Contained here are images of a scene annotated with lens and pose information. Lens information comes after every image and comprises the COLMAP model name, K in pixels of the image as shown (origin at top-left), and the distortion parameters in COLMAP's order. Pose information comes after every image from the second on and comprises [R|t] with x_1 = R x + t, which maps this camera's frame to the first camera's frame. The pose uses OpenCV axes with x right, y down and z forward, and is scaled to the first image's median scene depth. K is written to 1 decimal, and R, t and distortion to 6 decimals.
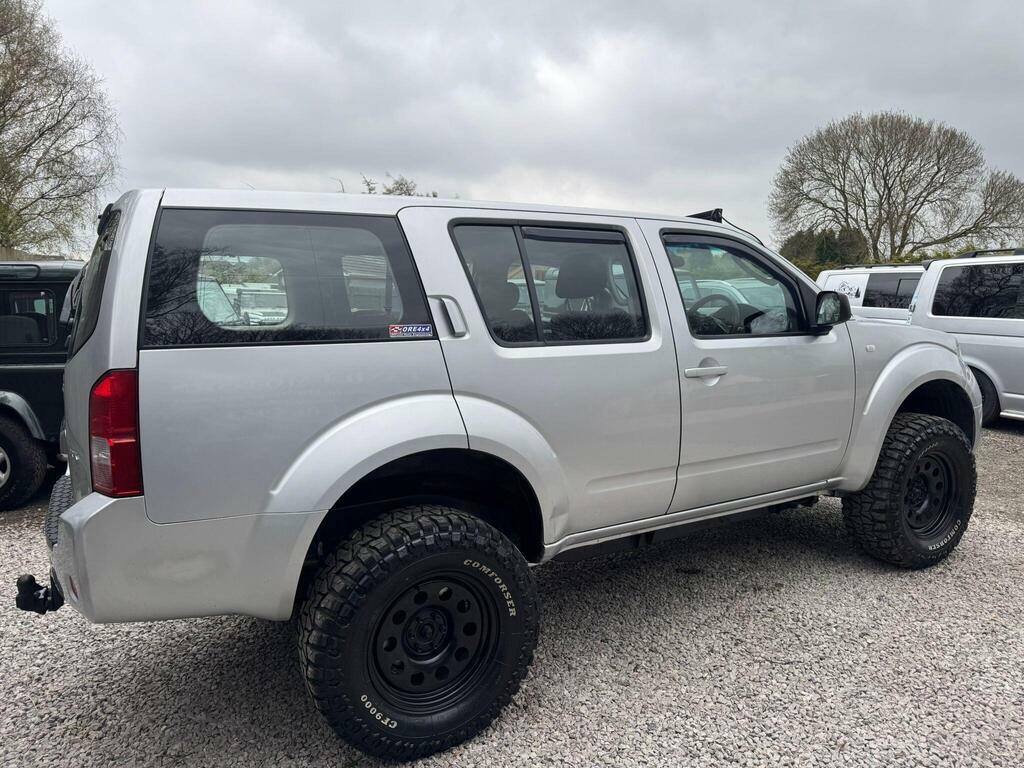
lens RADIAL K [[688.4, 0, 519.8], [0, 688.4, 397.7], [0, 0, 1]] dist [0.015020, -0.011526]
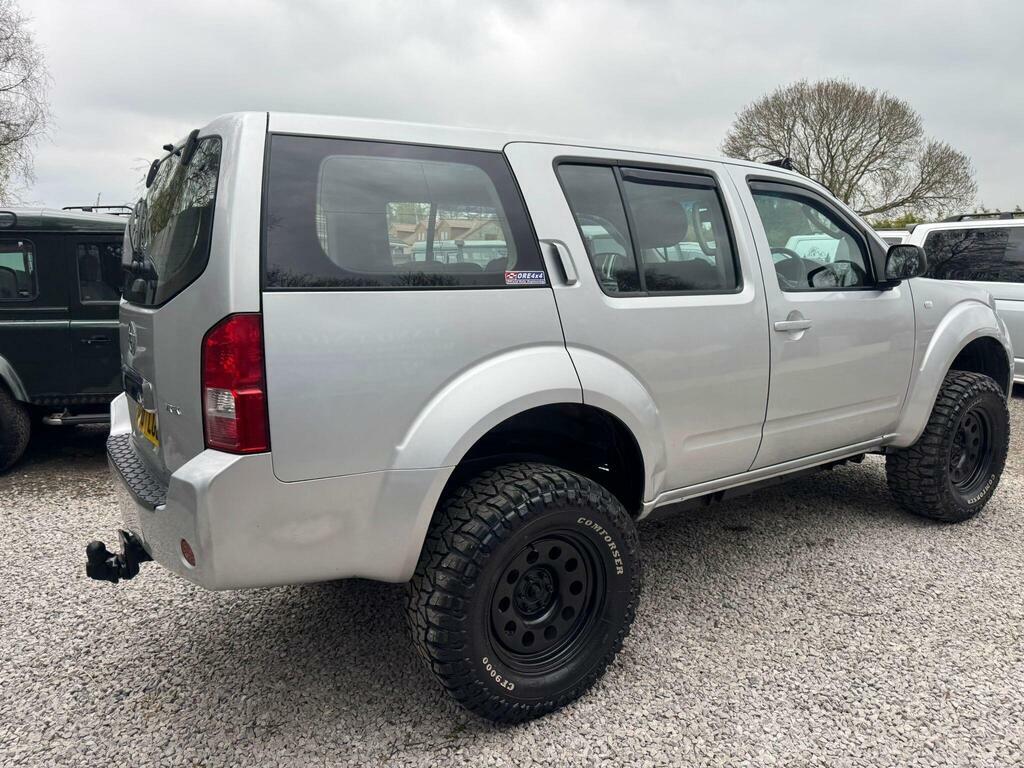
lens RADIAL K [[688.4, 0, 516.9], [0, 688.4, 402.2], [0, 0, 1]] dist [0.015020, -0.011526]
pose [[0.997636, -0.003657, 0.068617, -0.210811], [-0.000221, 0.998407, 0.056422, 0.018169], [-0.068714, -0.056304, 0.996046, 0.051510]]
